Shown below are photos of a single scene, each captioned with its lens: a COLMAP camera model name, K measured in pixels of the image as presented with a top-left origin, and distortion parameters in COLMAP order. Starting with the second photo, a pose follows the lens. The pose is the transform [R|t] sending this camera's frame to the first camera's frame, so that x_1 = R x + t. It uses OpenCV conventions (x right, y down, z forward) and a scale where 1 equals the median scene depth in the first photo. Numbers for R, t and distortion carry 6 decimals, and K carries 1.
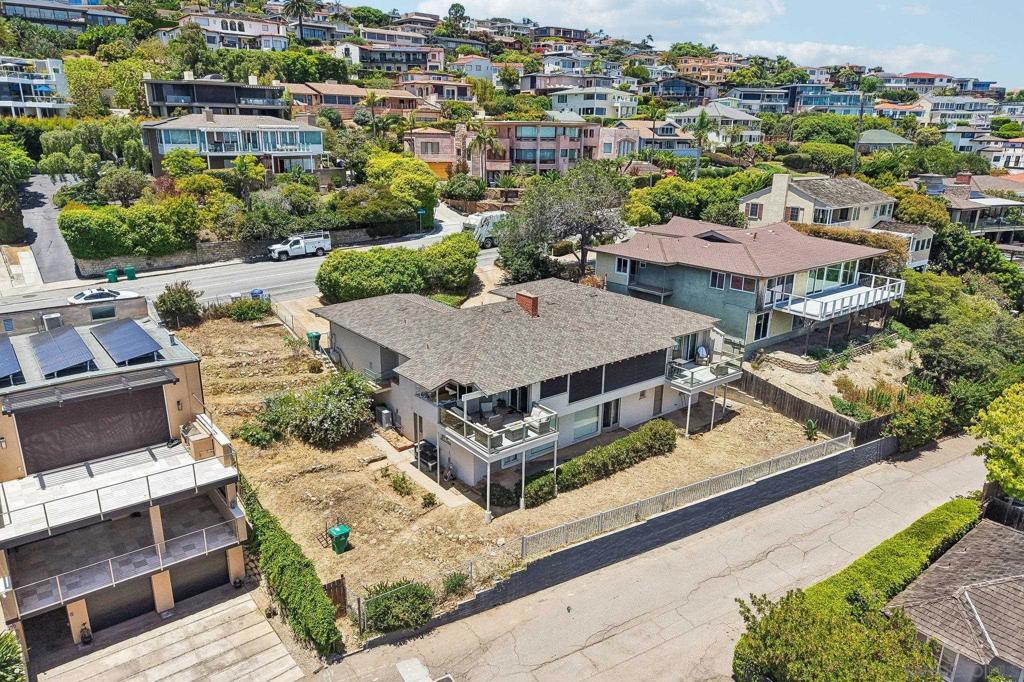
lens RADIAL K [[677.6, 0, 512.0], [0, 677.6, 341.0], [0, 0, 1]] dist [0.000704, -0.006403]
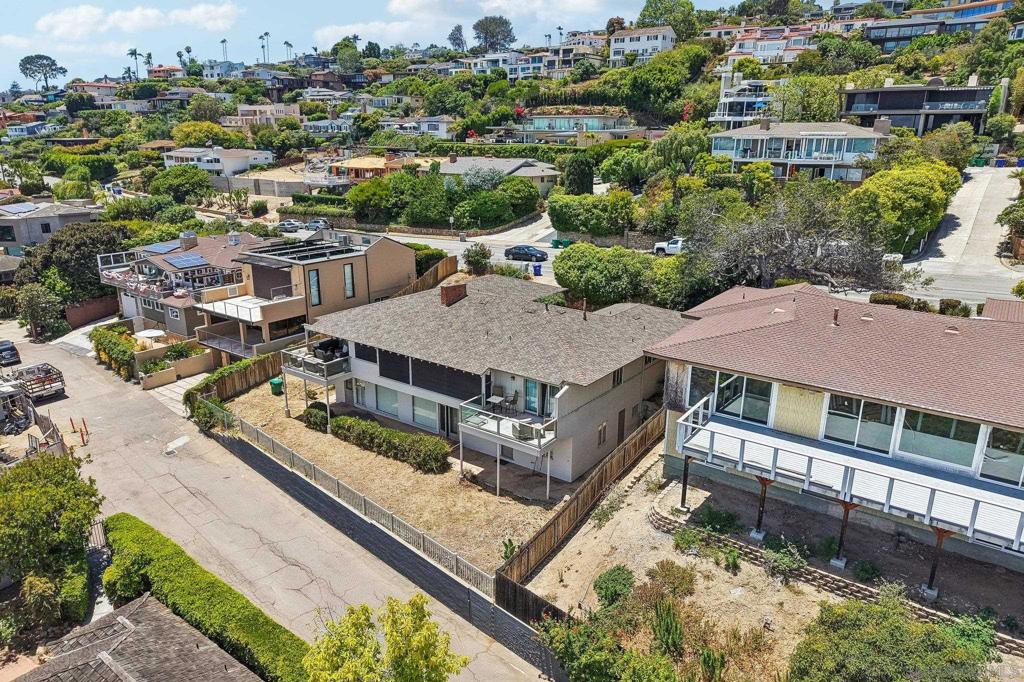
lens RADIAL K [[679.1, 0, 512.0], [0, 679.1, 341.0], [0, 0, 1]] dist [0.005647, -0.006348]
pose [[0.265452, 0.266677, -0.926509, 0.528169], [-0.283583, 0.940071, 0.189332, -0.106820], [0.921475, 0.212484, 0.325169, 0.373605]]
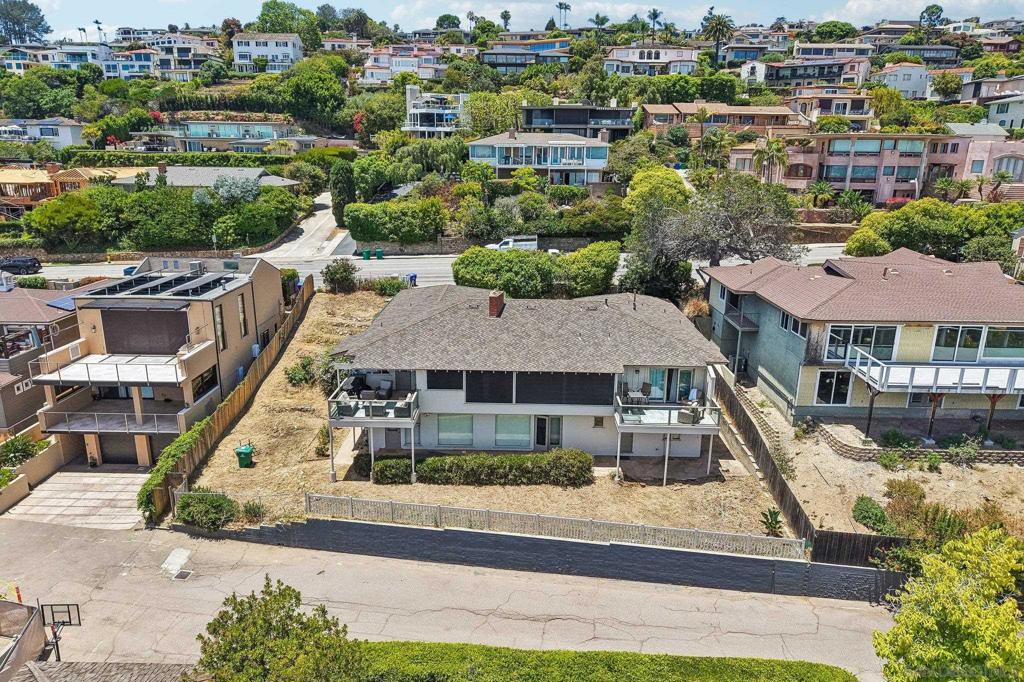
lens RADIAL K [[679.1, 0, 512.0], [0, 679.1, 341.0], [0, 0, 1]] dist [0.005647, -0.006348]
pose [[0.774075, 0.164174, -0.611437, 0.330796], [-0.185568, 0.982209, 0.028801, -0.016814], [0.605288, 0.091169, 0.790769, 0.111847]]
